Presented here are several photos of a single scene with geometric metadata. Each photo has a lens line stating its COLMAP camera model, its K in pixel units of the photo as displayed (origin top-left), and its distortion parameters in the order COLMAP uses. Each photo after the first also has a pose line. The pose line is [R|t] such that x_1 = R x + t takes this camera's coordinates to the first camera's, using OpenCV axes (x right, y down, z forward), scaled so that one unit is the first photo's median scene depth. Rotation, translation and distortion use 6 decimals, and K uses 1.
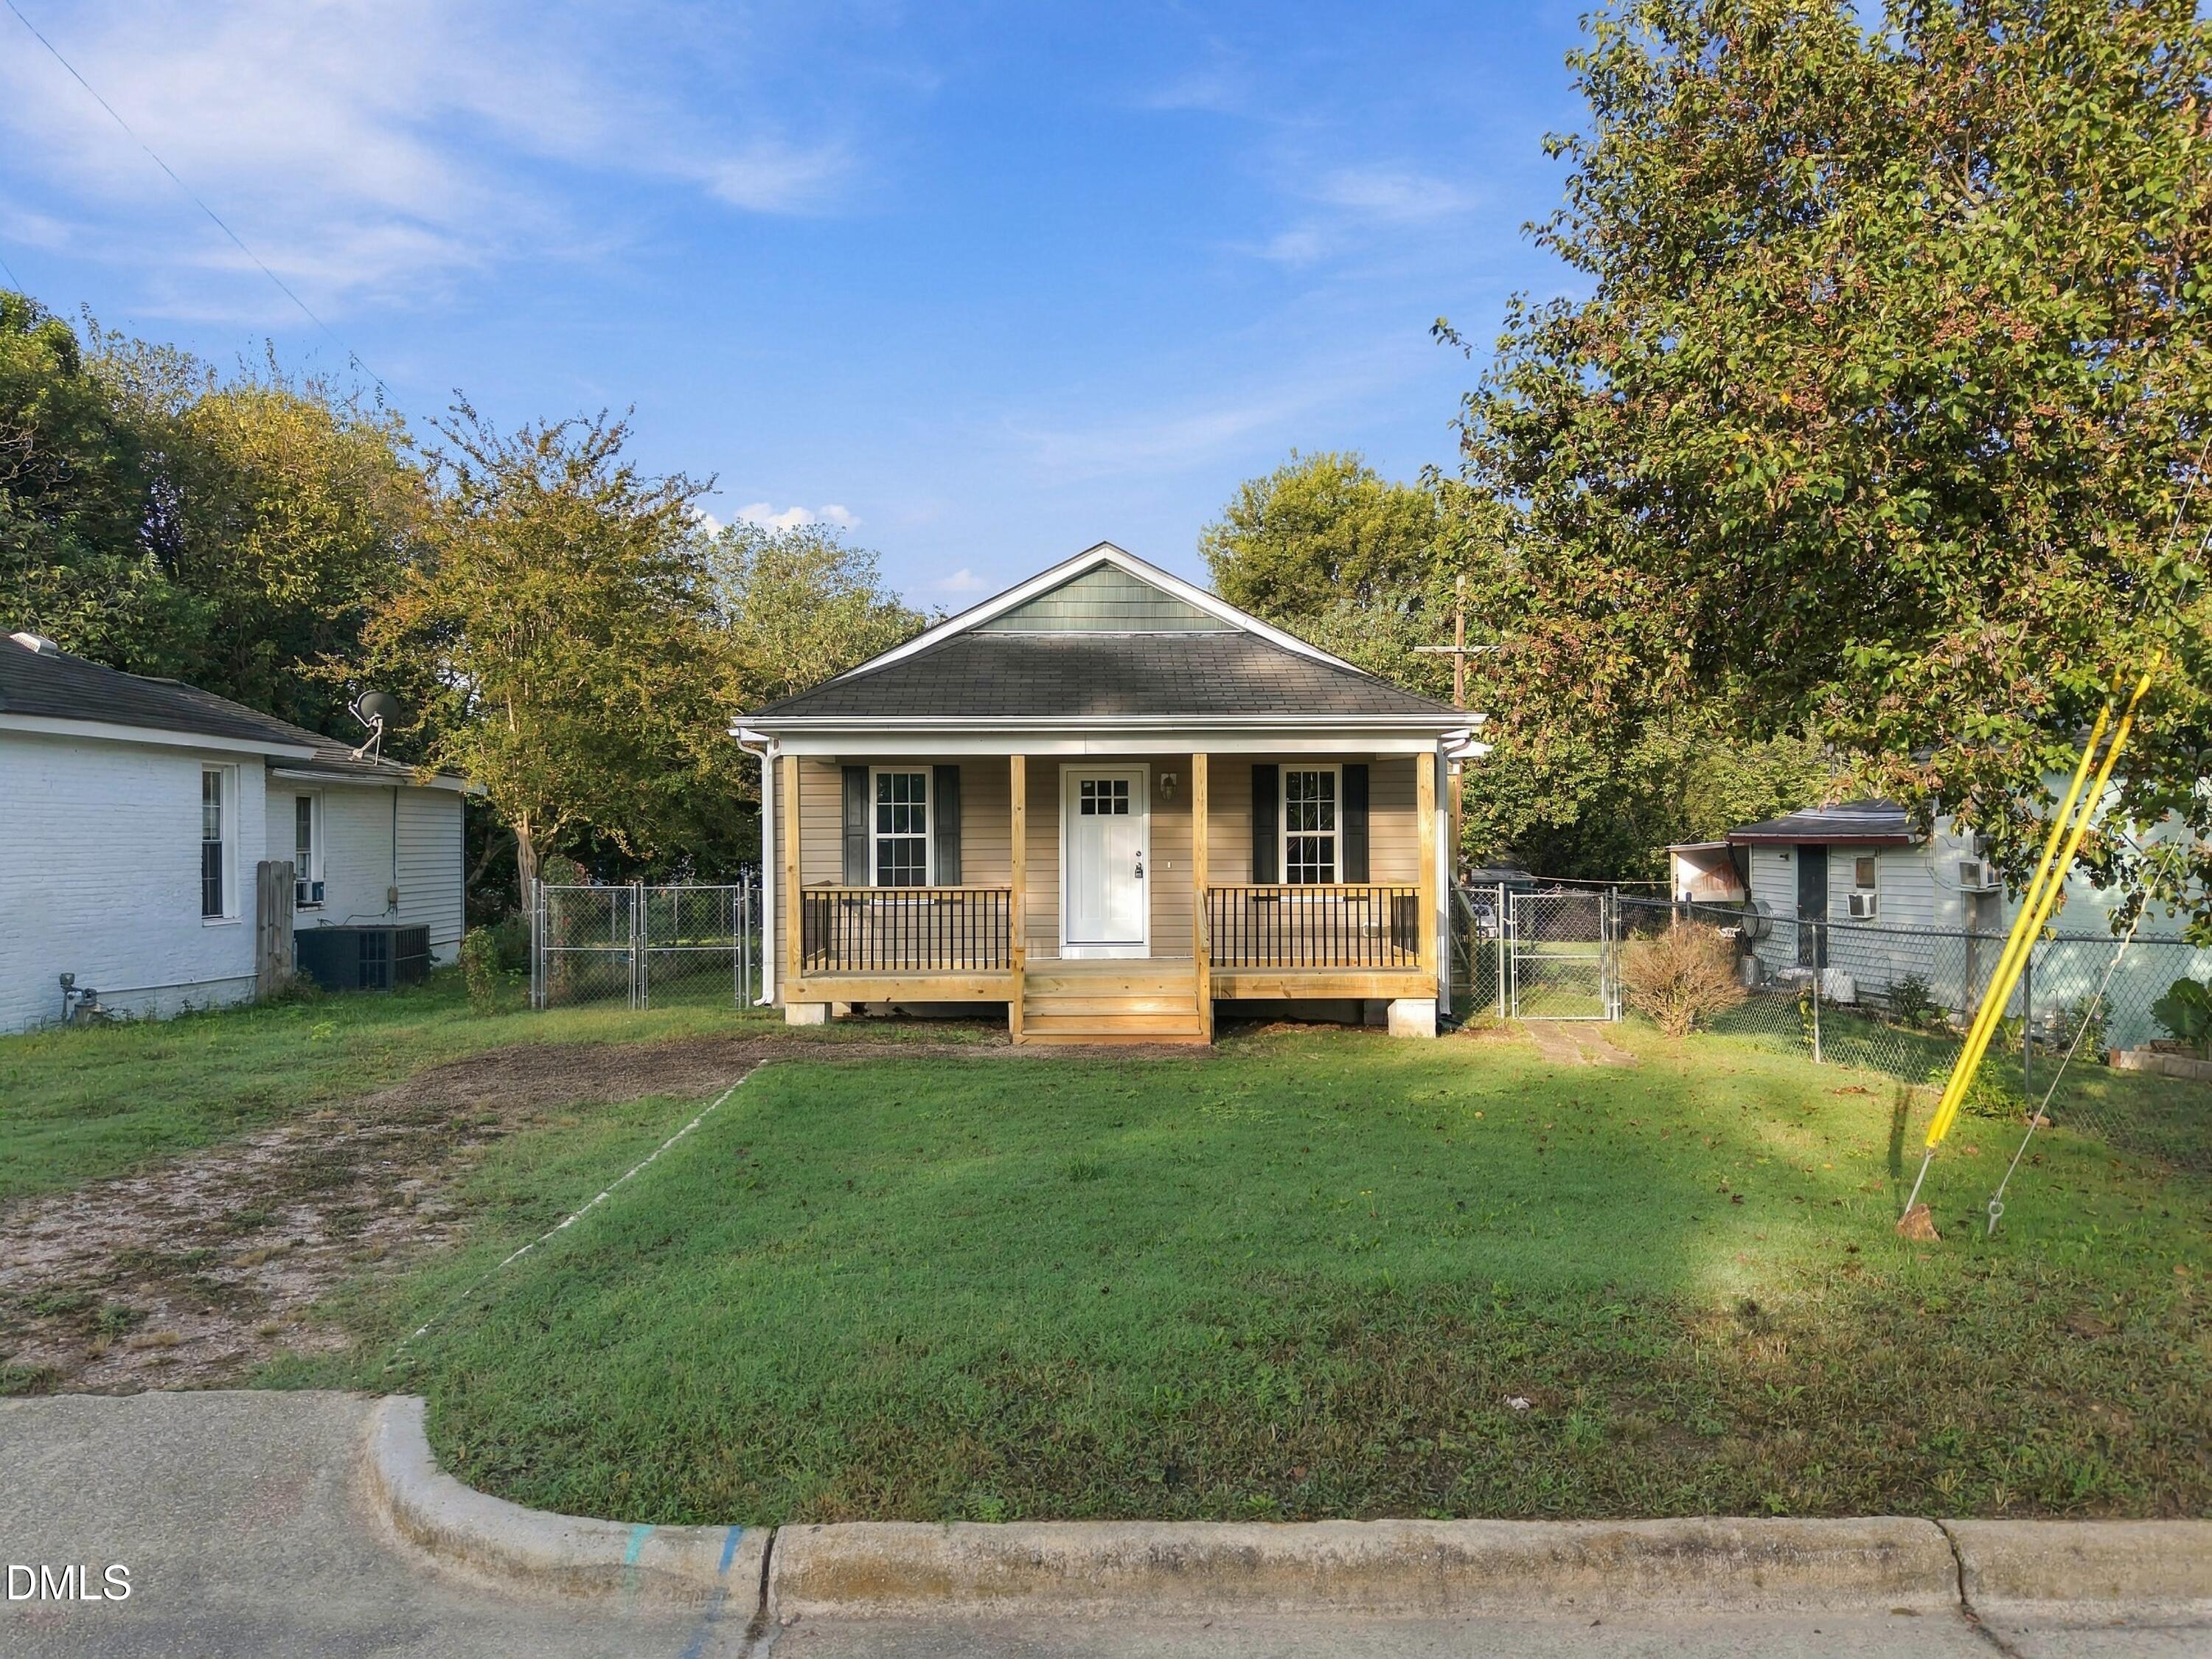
lens RADIAL K [[1532.8, 0, 1112.5], [0, 1532.8, 887.2], [0, 0, 1]] dist [0.000591, 0.000079]
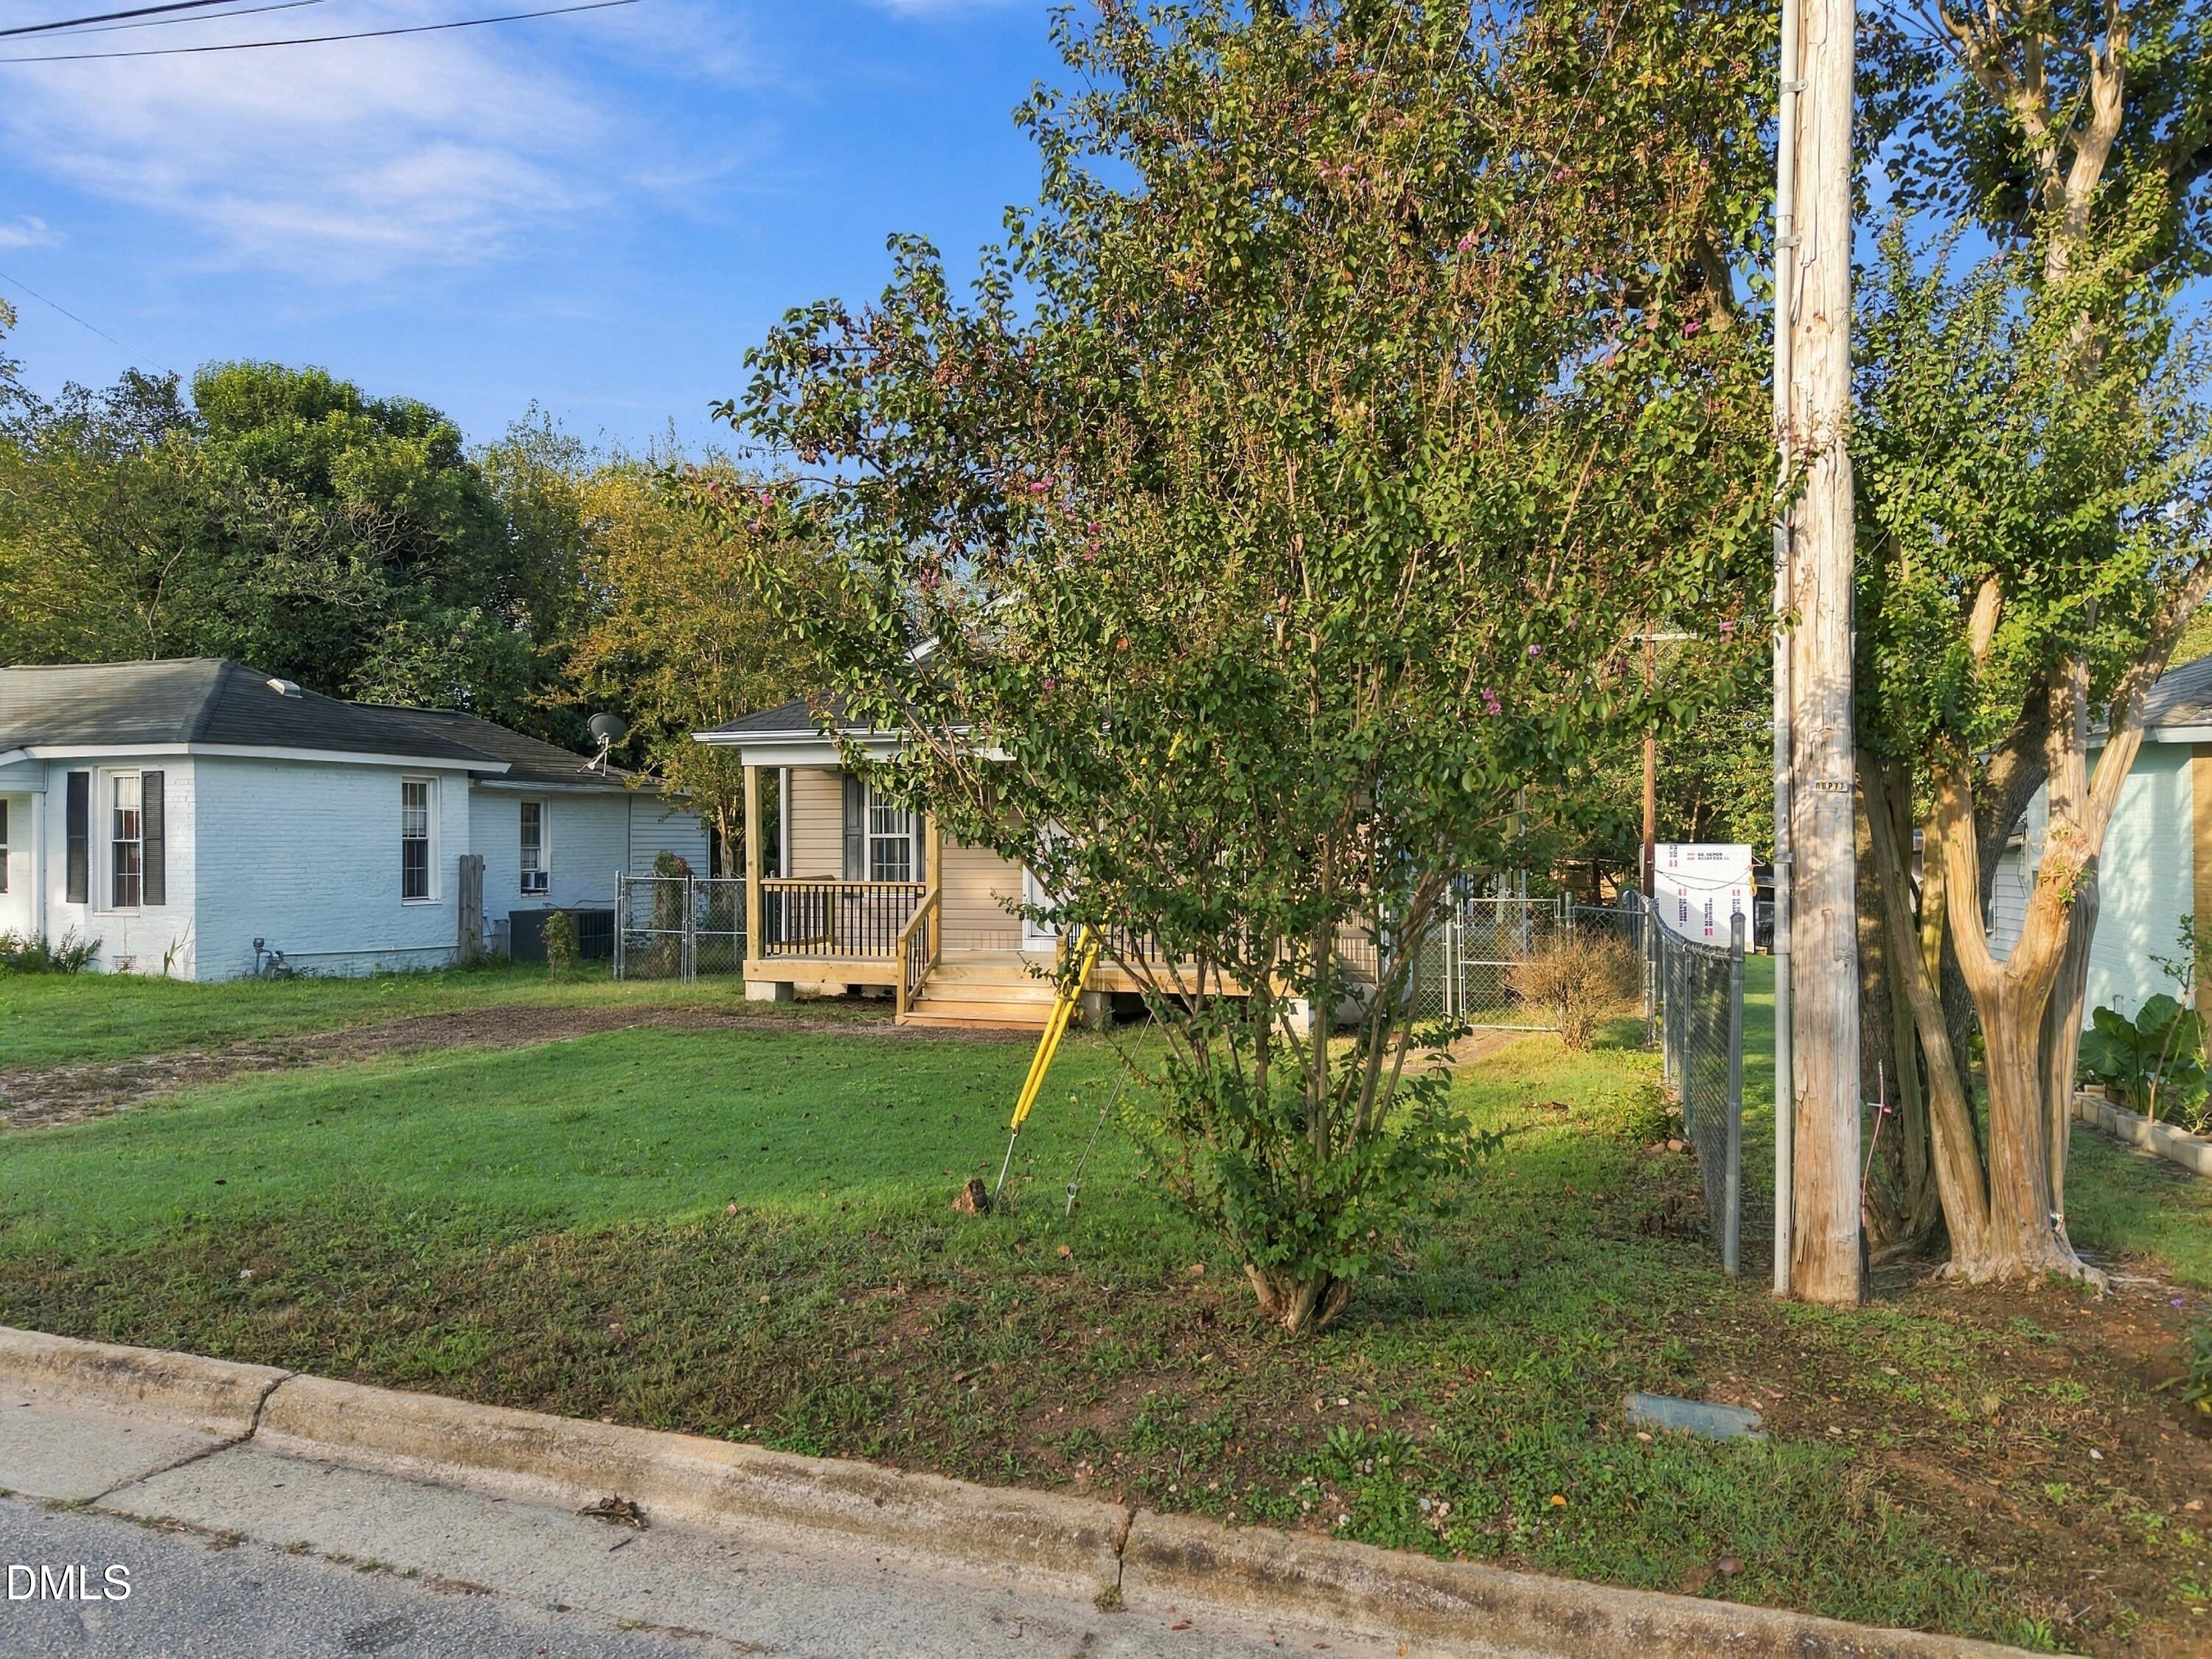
lens RADIAL K [[1556.1, 0, 1106.0], [0, 1556.1, 829.5], [0, 0, 1]] dist [0.001784, 0.000025]
pose [[0.938553, 0.002499, -0.345125, 0.396083], [-0.014677, 0.999358, -0.032677, -0.003549], [0.344822, 0.035735, 0.937988, -0.003889]]
